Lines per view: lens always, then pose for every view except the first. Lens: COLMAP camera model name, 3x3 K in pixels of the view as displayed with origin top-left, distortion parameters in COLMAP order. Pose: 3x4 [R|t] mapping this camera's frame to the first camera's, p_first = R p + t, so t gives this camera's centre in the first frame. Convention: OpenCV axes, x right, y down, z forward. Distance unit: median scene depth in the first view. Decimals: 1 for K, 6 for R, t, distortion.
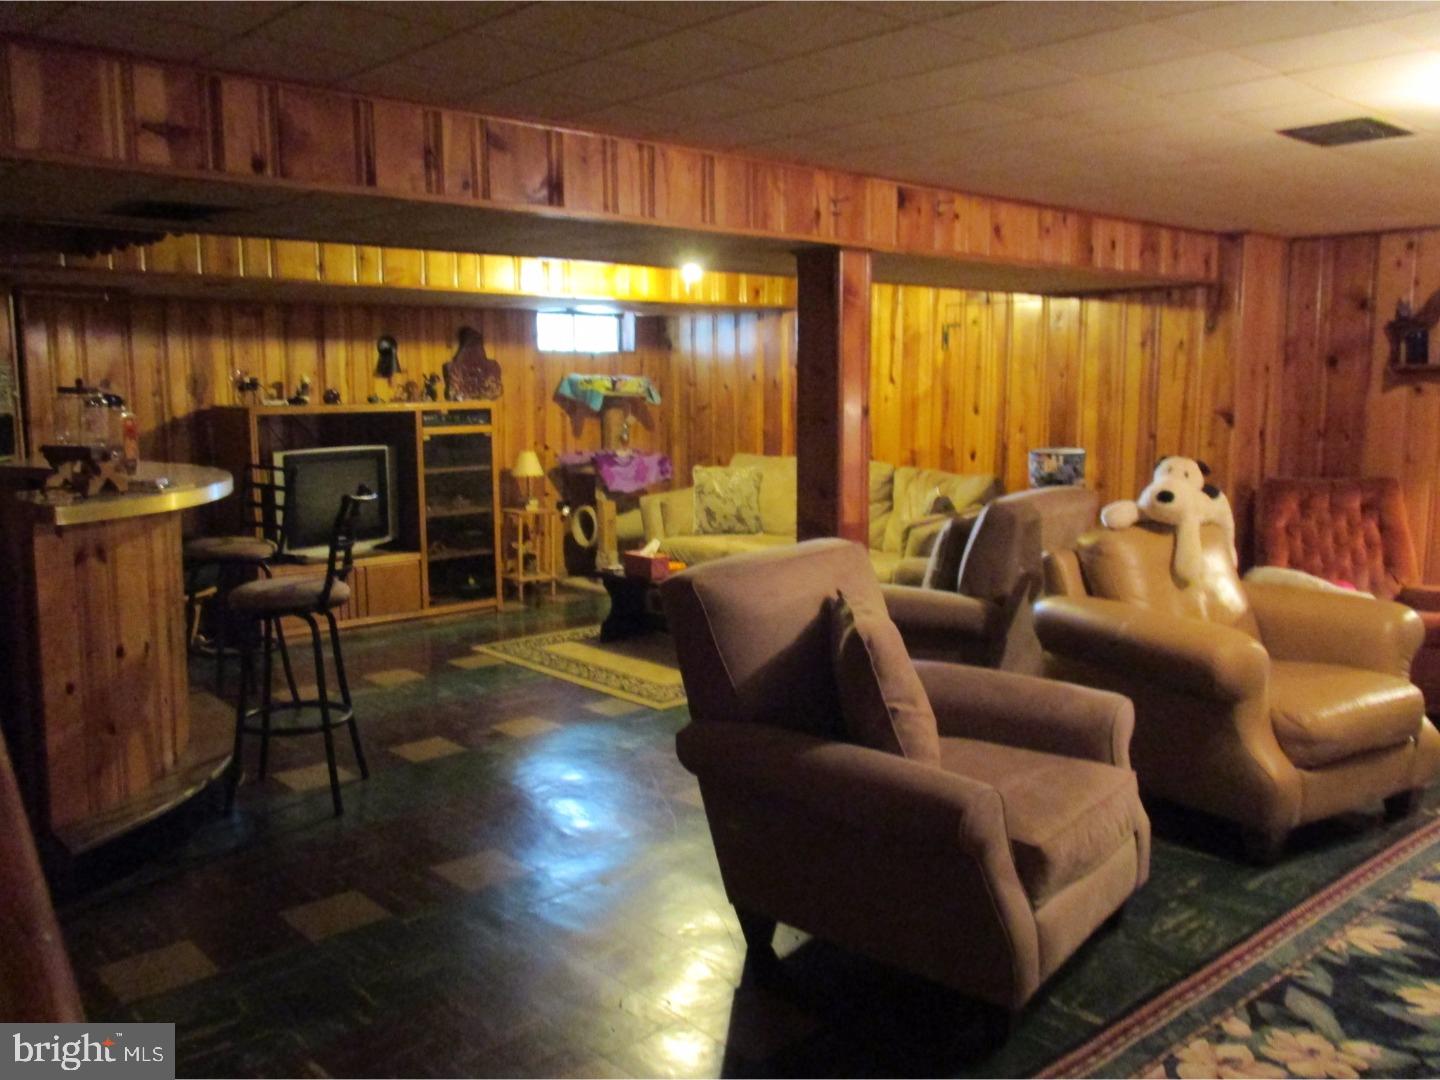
lens RADIAL K [[1214.9, 0, 724.9], [0, 1214.9, 555.0], [0, 0, 1]] dist [-0.011435, -0.010470]
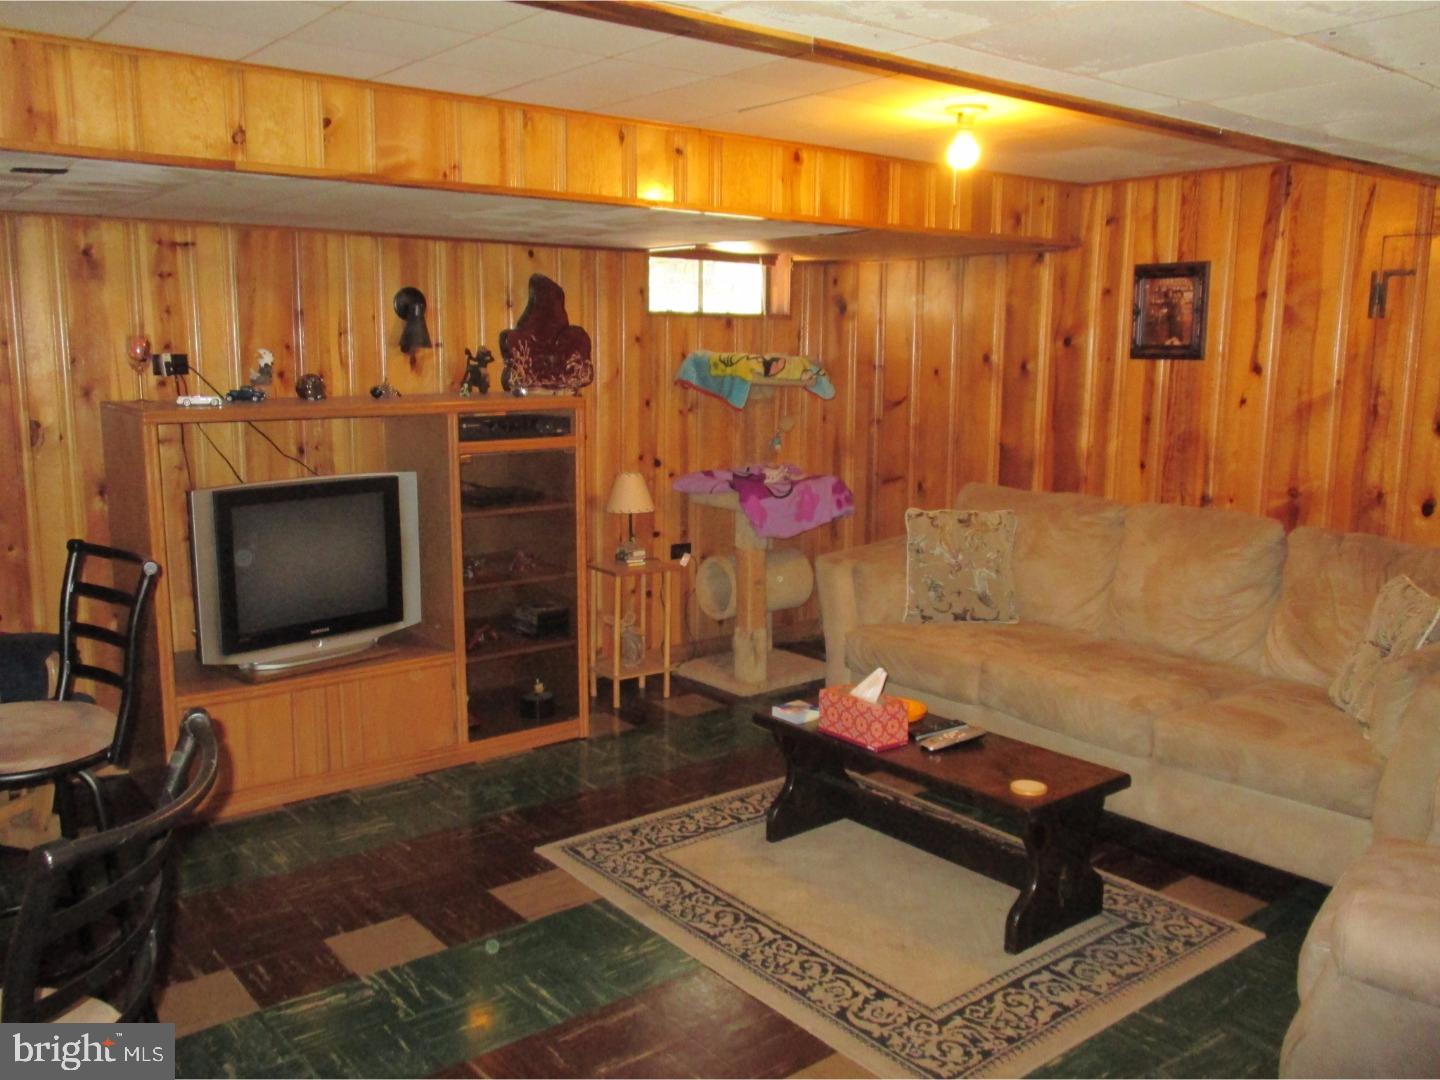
lens RADIAL K [[1214.9, 0, 712.5], [0, 1214.9, 530.1], [0, 0, 1]] dist [-0.011435, -0.010470]
pose [[0.997542, 0.018546, -0.067579, -0.076025], [-0.018079, 0.999808, 0.007521, -0.060410], [0.067705, -0.006281, 0.997686, 0.369102]]
